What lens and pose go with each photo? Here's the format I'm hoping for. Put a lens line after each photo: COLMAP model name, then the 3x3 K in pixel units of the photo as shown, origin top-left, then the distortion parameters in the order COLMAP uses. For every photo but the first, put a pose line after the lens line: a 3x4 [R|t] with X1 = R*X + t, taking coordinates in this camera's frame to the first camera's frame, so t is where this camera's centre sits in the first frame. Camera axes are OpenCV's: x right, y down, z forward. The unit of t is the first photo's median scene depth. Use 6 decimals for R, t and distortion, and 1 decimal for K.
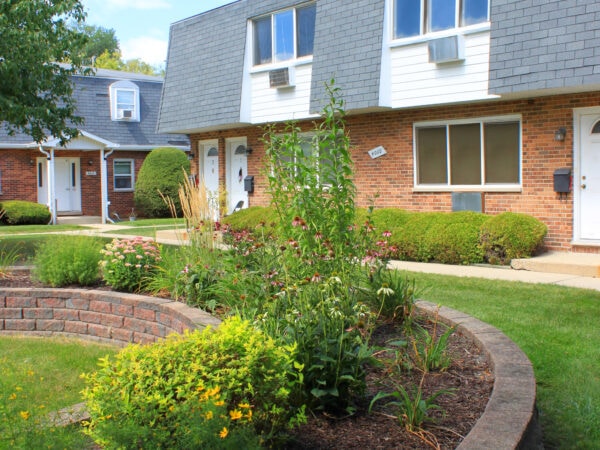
lens RADIAL K [[759.1, 0, 300.0], [0, 759.1, 225.0], [0, 0, 1]] dist [-0.164164, 0.047215]
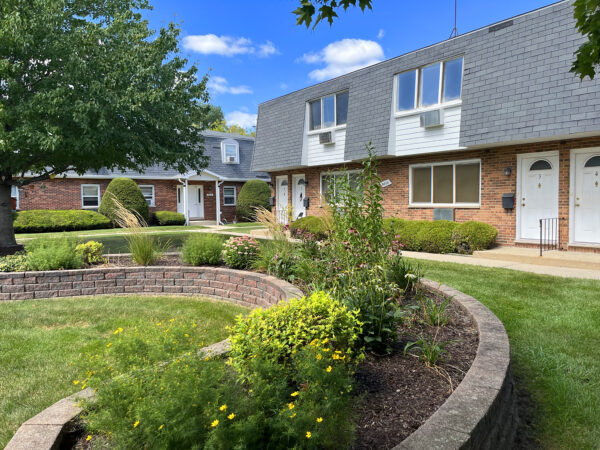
lens RADIAL K [[455.7, 0, 297.2], [0, 455.7, 225.2], [0, 0, 1]] dist [0.062199, -0.100061]
pose [[0.996933, 0.007824, -0.077871, -0.012221], [-0.007929, 0.999968, -0.001039, -0.004029], [0.077860, 0.001653, 0.996963, 0.003141]]
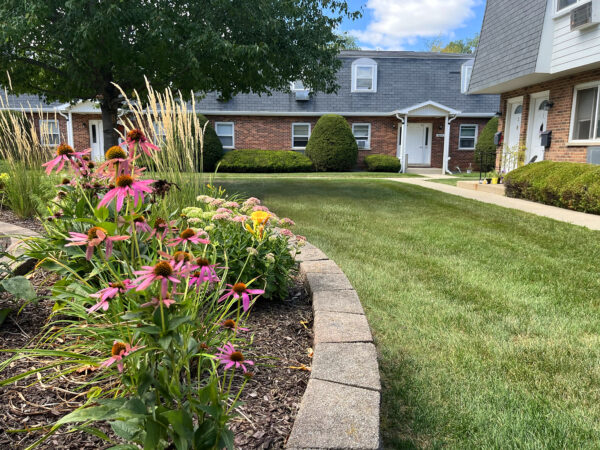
lens RADIAL K [[455.7, 0, 297.2], [0, 455.7, 225.2], [0, 0, 1]] dist [0.062199, -0.100061]
pose [[0.772834, 0.120180, -0.623125, 0.097537], [-0.054914, 0.990886, 0.123001, 0.003429], [0.632228, -0.060841, 0.772390, 0.434600]]
